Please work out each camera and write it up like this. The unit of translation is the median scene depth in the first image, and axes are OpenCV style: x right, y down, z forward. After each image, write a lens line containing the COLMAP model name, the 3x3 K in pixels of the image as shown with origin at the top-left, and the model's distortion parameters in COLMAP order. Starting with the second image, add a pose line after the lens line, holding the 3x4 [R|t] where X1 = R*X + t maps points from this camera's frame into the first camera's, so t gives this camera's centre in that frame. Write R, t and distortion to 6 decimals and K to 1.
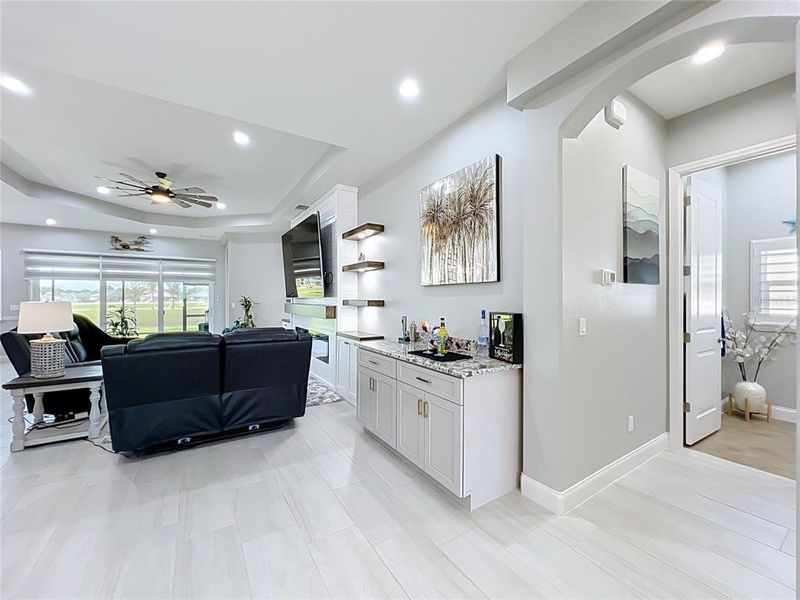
lens RADIAL K [[322.9, 0, 397.9], [0, 322.9, 298.5], [0, 0, 1]] dist [-0.003855, 0.001141]
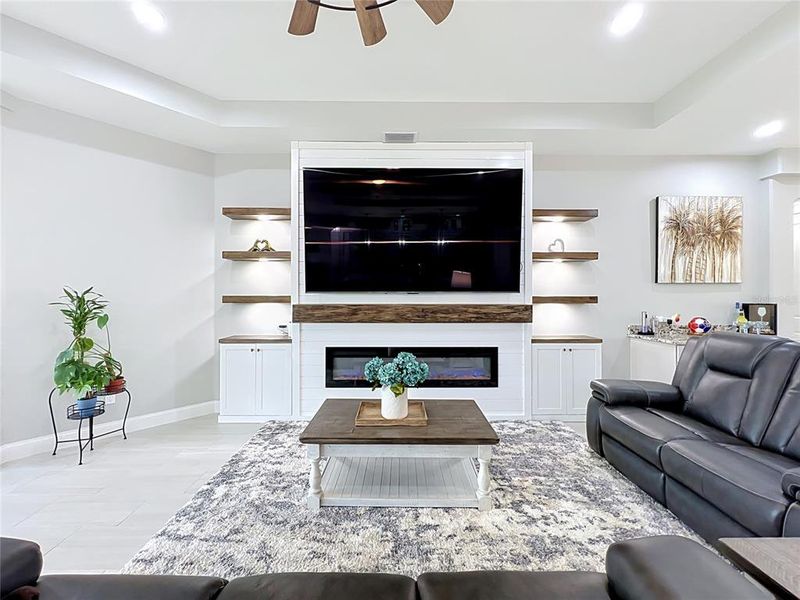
lens RADIAL K [[322.9, 0, 397.4], [0, 322.9, 296.0], [0, 0, 1]] dist [-0.003855, 0.001141]
pose [[0.525808, -0.001786, 0.850602, -0.980305], [0.001787, 0.999998, 0.000995, 0.001805], [-0.850602, 0.000997, 0.525810, 0.860878]]
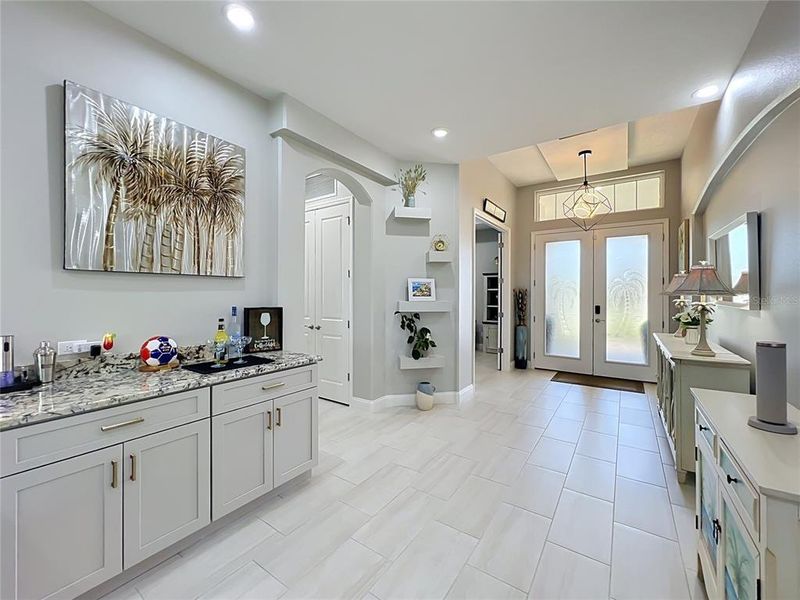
lens RADIAL K [[322.9, 0, 399.7], [0, 322.9, 295.7], [0, 0, 1]] dist [-0.003855, 0.001141]
pose [[-0.383338, -0.003784, 0.923600, -0.438035], [-0.001927, 0.999993, 0.003297, 0.000170], [-0.923606, -0.000516, -0.383342, 0.515216]]
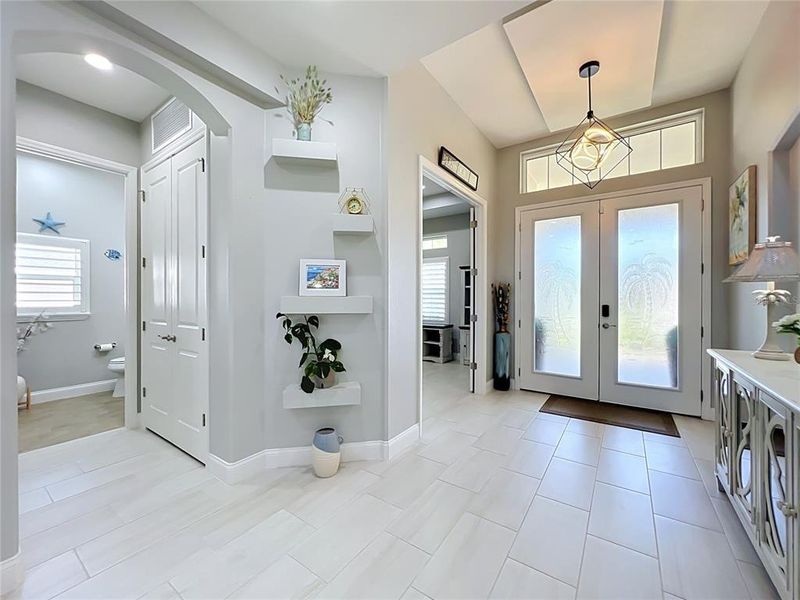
lens RADIAL K [[322.9, 0, 397.2], [0, 322.9, 301.3], [0, 0, 1]] dist [-0.003855, 0.001141]
pose [[-0.379360, -0.009052, 0.925205, -0.205435], [0.000851, 0.999948, 0.010132, 0.019741], [-0.925249, 0.004631, -0.379332, 0.226107]]
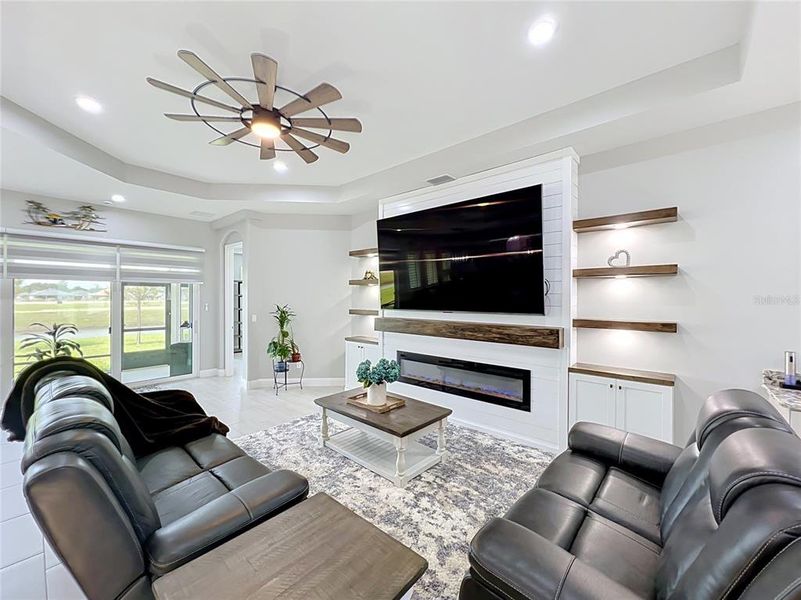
lens RADIAL K [[323.3, 0, 397.9], [0, 323.3, 297.3], [0, 0, 1]] dist [-0.003855, 0.001141]
pose [[0.959199, 0.004216, 0.282700, -0.713042], [-0.003778, 0.999991, -0.002096, -0.039186], [-0.282707, 0.000943, 0.959206, 0.450518]]
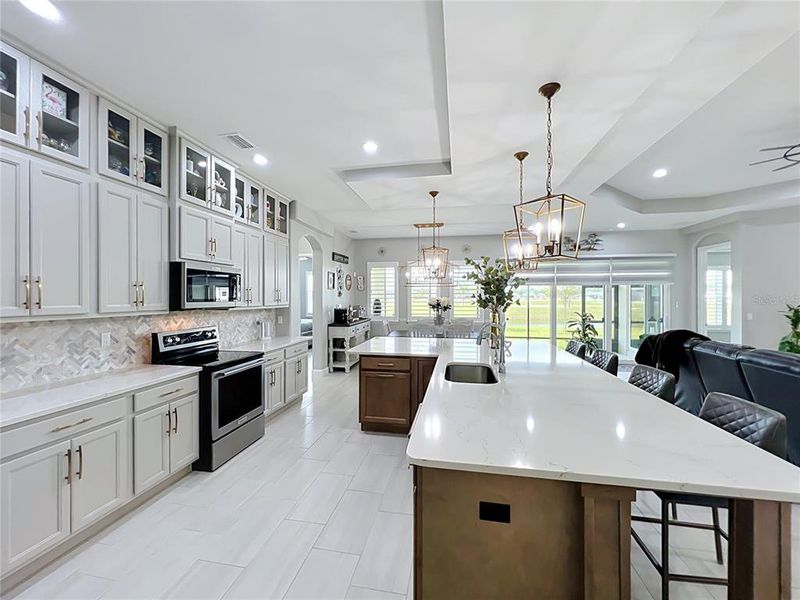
lens RADIAL K [[322.9, 0, 397.2], [0, 322.9, 296.3], [0, 0, 1]] dist [-0.003855, 0.001141]
pose [[0.728661, 0.000925, -0.684874, -1.018550], [-0.002544, 0.999996, -0.001356, -0.032876], [0.684869, 0.002731, 0.728661, -0.033853]]
